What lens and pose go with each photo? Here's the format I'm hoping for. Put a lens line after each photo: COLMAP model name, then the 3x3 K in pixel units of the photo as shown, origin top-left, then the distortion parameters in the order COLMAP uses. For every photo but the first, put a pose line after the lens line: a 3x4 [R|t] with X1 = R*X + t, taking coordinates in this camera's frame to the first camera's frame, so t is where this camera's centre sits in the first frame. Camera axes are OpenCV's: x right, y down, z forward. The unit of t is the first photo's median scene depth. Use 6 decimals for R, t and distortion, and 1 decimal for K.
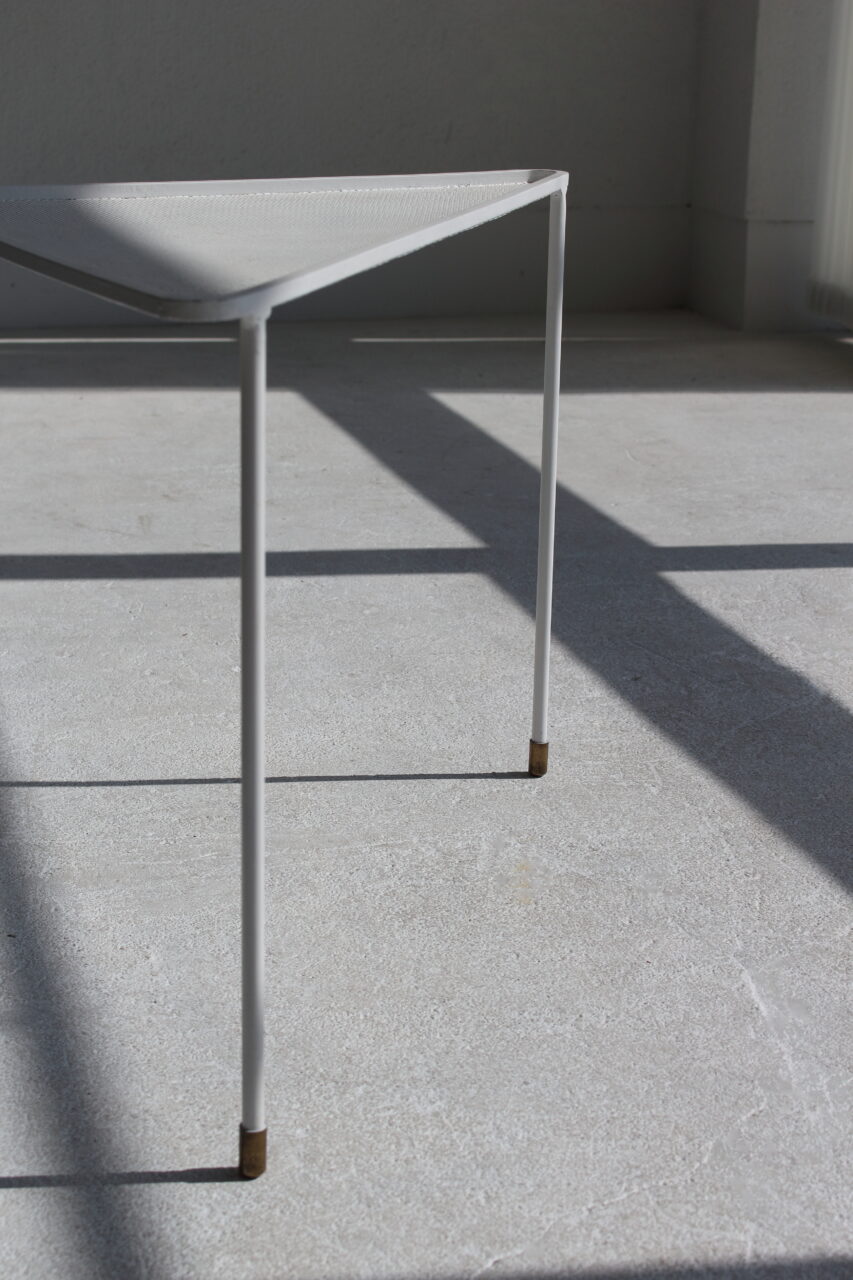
lens RADIAL K [[2181.1, 0, 425.4], [0, 2181.1, 639.6], [0, 0, 1]] dist [-0.031804, 0.000000]
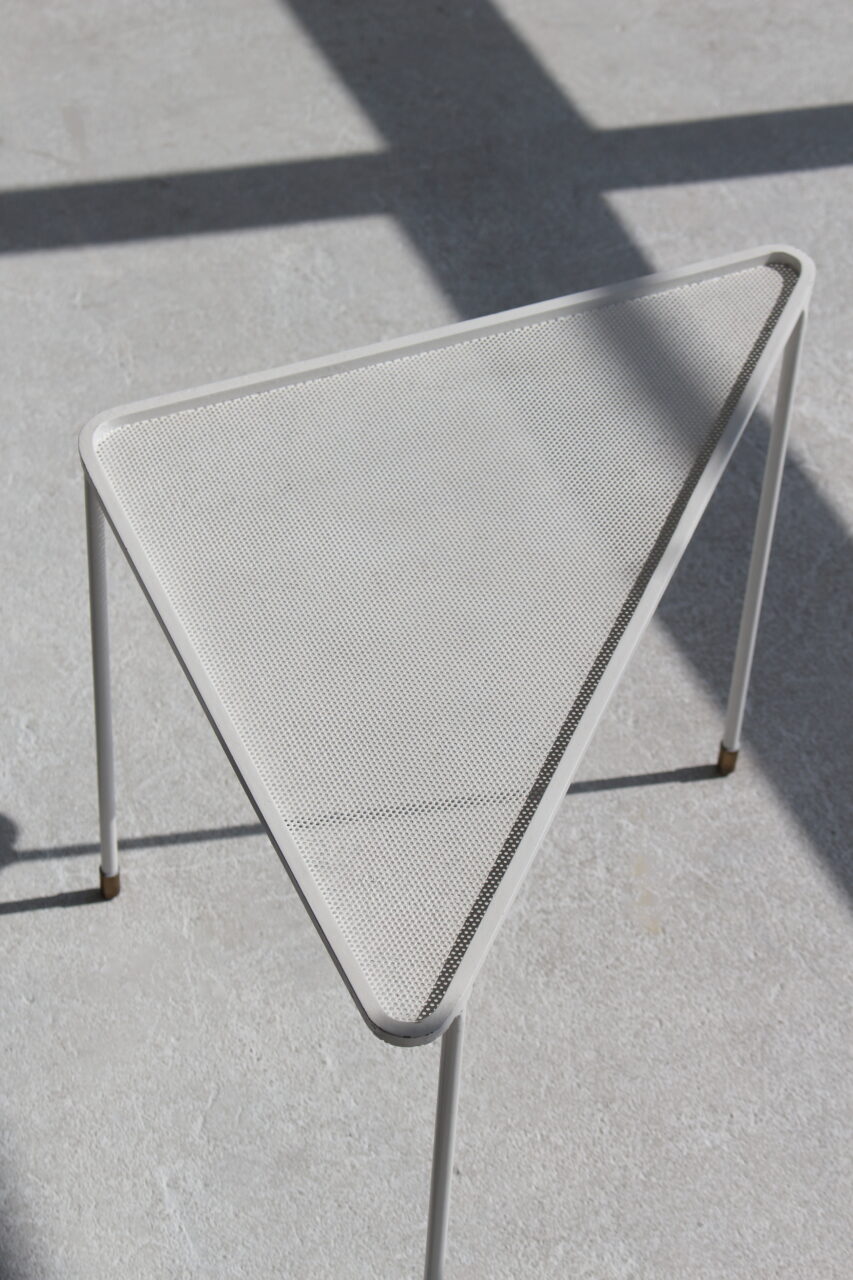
lens RADIAL K [[3057.6, 0, 427.3], [0, 3057.6, 639.8], [0, 0, 1]] dist [0.020889, 0.000000]
pose [[0.993199, -0.071495, 0.091888, -0.208654], [0.018551, 0.876340, 0.481336, -0.792755], [-0.114938, -0.476358, 0.871707, -0.231232]]
